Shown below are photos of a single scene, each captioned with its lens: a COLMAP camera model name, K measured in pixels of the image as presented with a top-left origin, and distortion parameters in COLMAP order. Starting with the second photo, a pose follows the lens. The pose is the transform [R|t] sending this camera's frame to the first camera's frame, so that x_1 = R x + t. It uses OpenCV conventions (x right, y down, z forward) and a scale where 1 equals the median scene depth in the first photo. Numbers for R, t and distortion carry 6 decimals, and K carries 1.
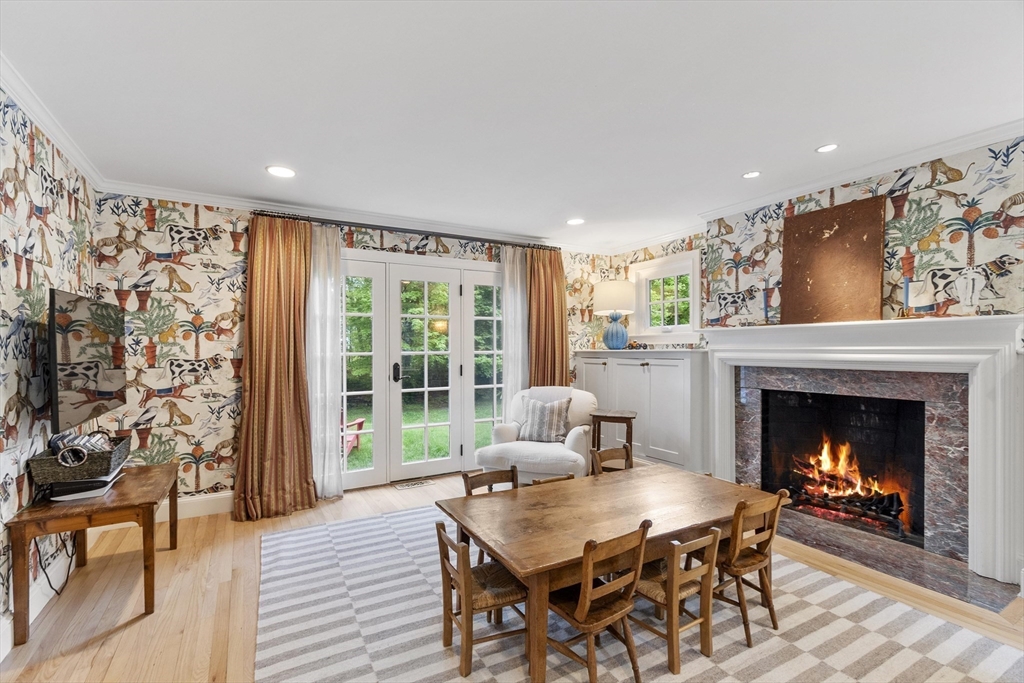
lens RADIAL K [[456.0, 0, 488.9], [0, 456.0, 345.2], [0, 0, 1]] dist [0.002107, -0.000104]
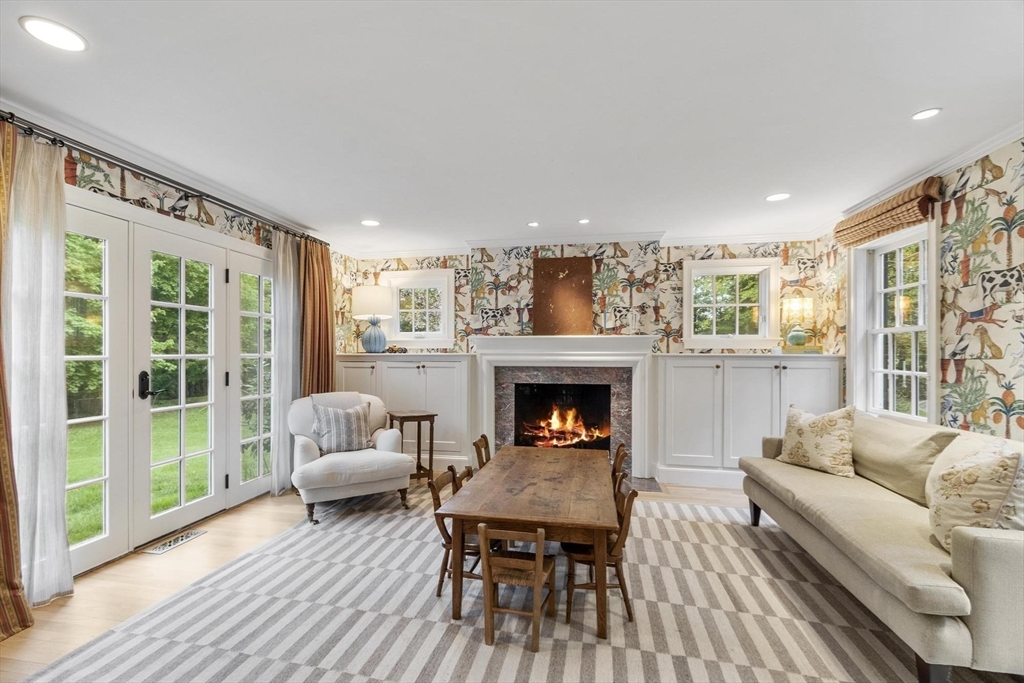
lens RADIAL K [[456.0, 0, 505.6], [0, 456.0, 350.5], [0, 0, 1]] dist [0.002107, -0.000104]
pose [[0.636981, 0.009718, 0.770818, -0.417309], [-0.010141, 0.999940, -0.004227, 0.006055], [-0.770813, -0.005124, 0.637041, 0.161988]]
